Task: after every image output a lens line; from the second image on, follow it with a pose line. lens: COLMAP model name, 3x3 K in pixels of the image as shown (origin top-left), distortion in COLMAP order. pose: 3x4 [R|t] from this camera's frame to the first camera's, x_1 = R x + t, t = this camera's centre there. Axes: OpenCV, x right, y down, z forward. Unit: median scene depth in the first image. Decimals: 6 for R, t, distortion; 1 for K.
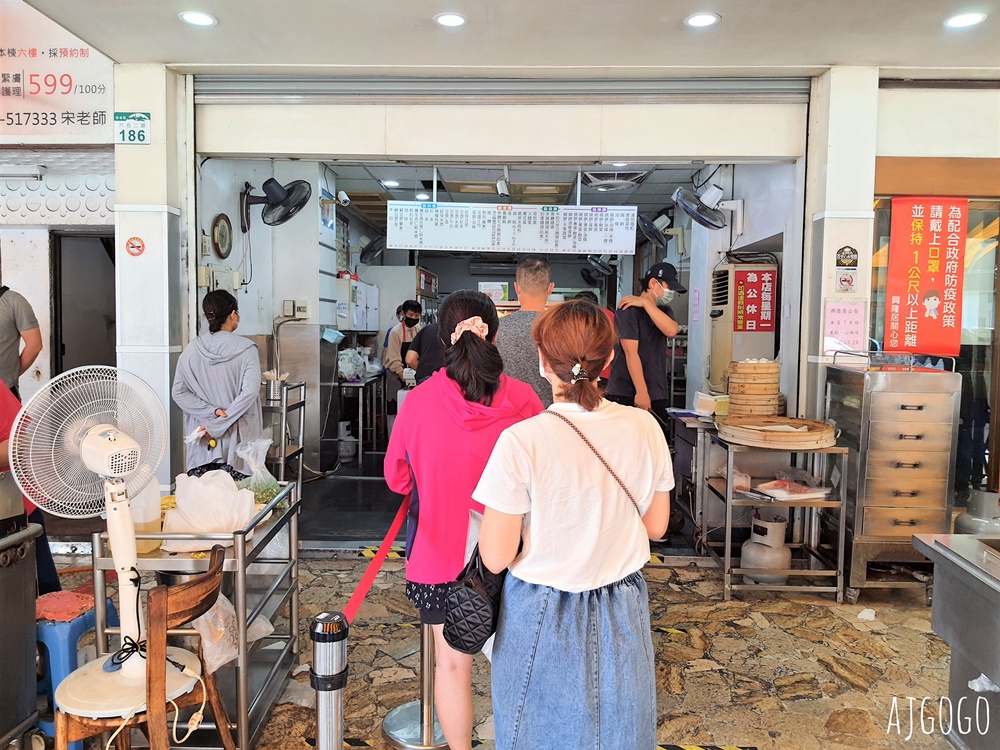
lens RADIAL K [[756.2, 0, 499.0], [0, 756.2, 377.1], [0, 0, 1]] dist [0.007191, 0.000368]
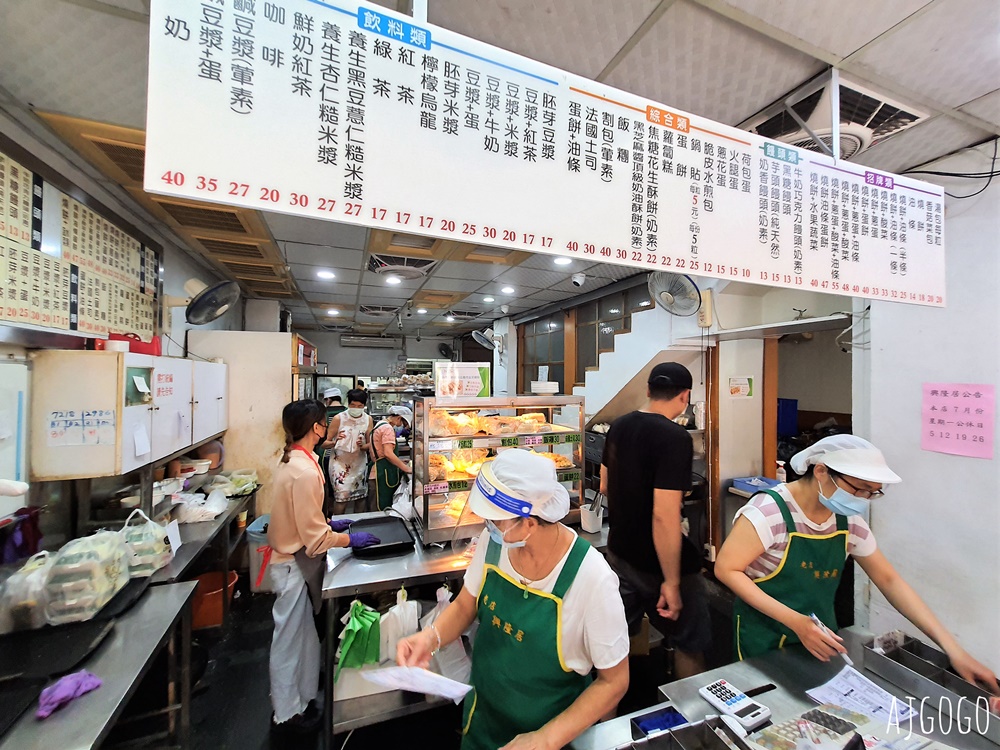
lens RADIAL K [[401.1, 0, 504.2], [0, 401.1, 375.0], [0, 0, 1]] dist [-0.010595, -0.000130]
pose [[0.922065, -0.005230, 0.386999, -0.108108], [0.031056, 0.997684, -0.060511, -0.120230], [-0.385786, 0.067814, 0.920093, 0.891116]]
